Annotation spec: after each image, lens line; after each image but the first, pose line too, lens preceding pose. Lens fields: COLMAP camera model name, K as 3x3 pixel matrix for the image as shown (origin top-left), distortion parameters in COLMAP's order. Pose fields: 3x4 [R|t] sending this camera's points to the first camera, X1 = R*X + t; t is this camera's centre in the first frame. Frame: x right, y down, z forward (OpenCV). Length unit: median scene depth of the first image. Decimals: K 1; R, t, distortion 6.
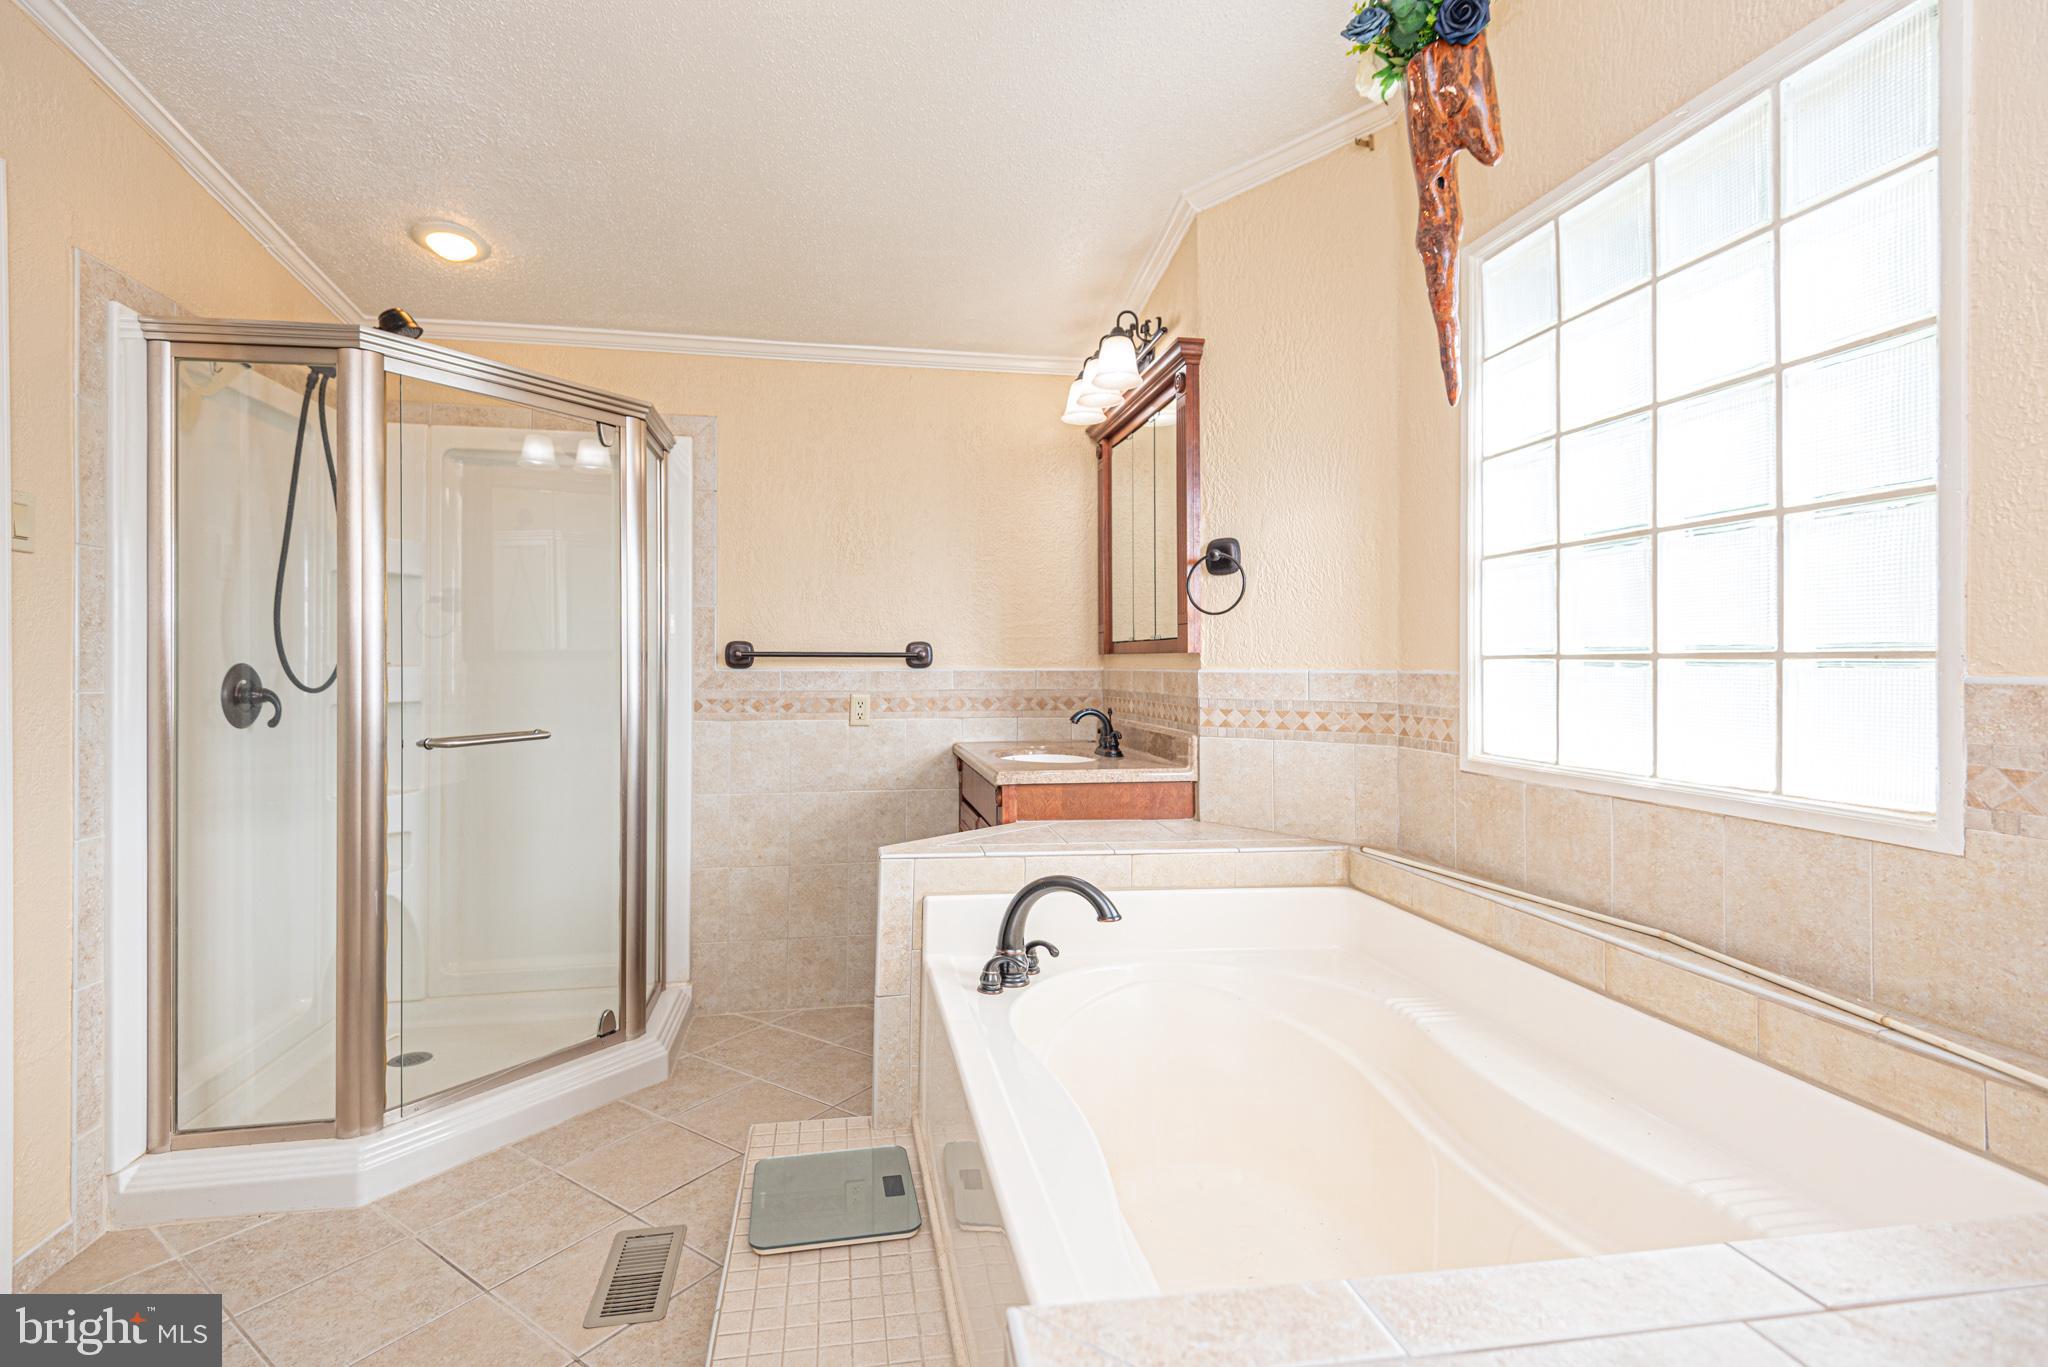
lens RADIAL K [[967.2, 0, 1005.5], [0, 967.2, 685.2], [0, 0, 1]] dist [0.027195, -0.016481]
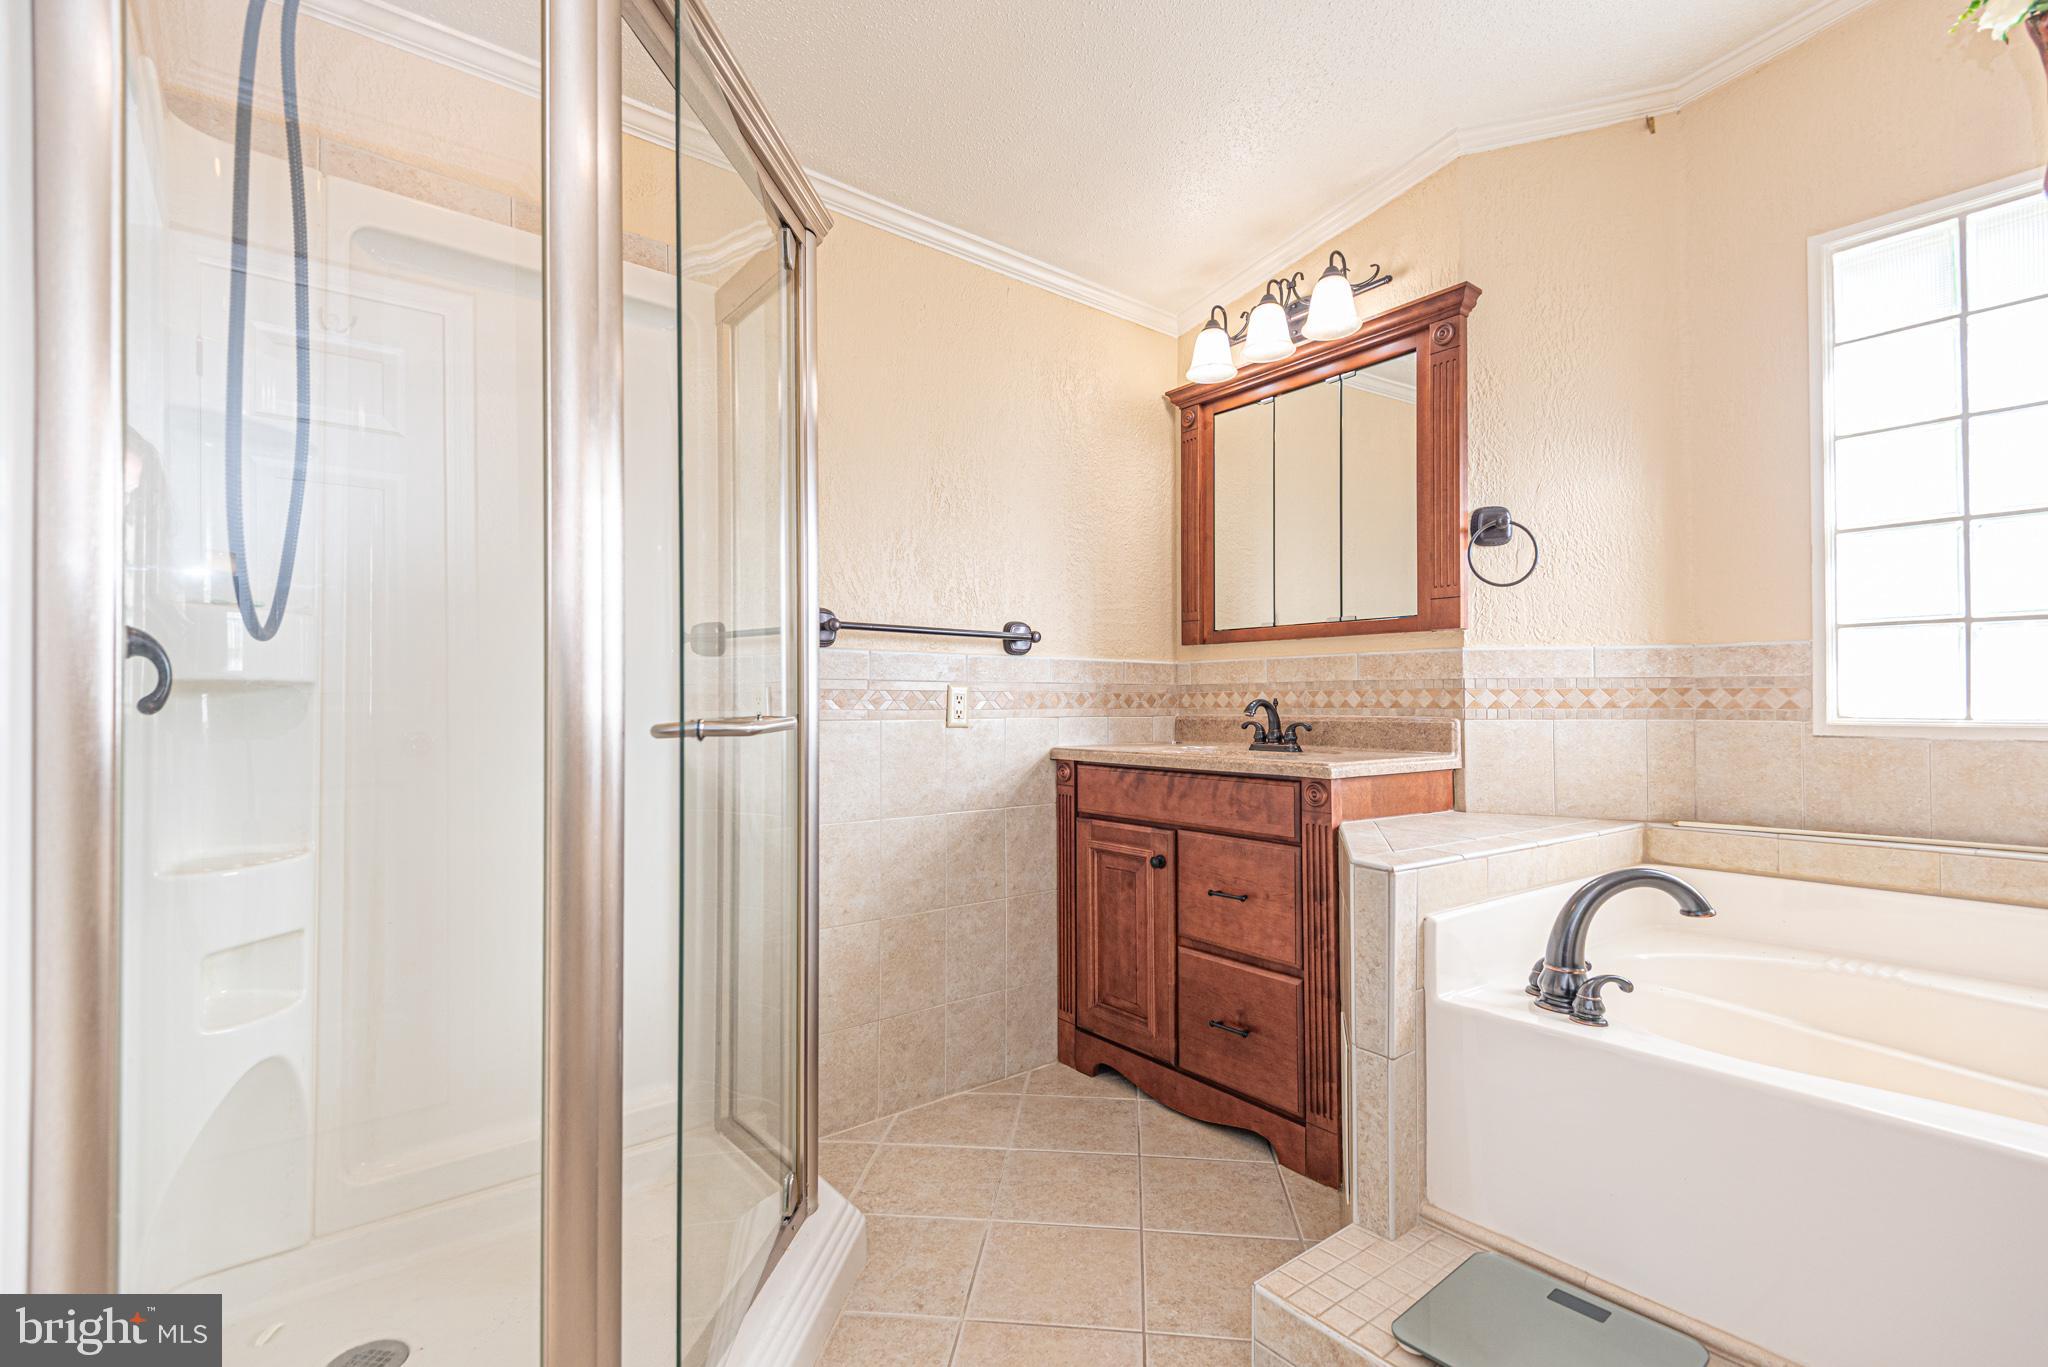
lens RADIAL K [[932.8, 0, 1029.5], [0, 932.8, 712.7], [0, 0, 1]] dist [0.019057, -0.007770]
pose [[0.872189, -0.004140, 0.489151, -0.609900], [0.011903, 0.999848, -0.012760, 0.053500], [-0.489024, 0.016952, 0.872106, 0.430070]]
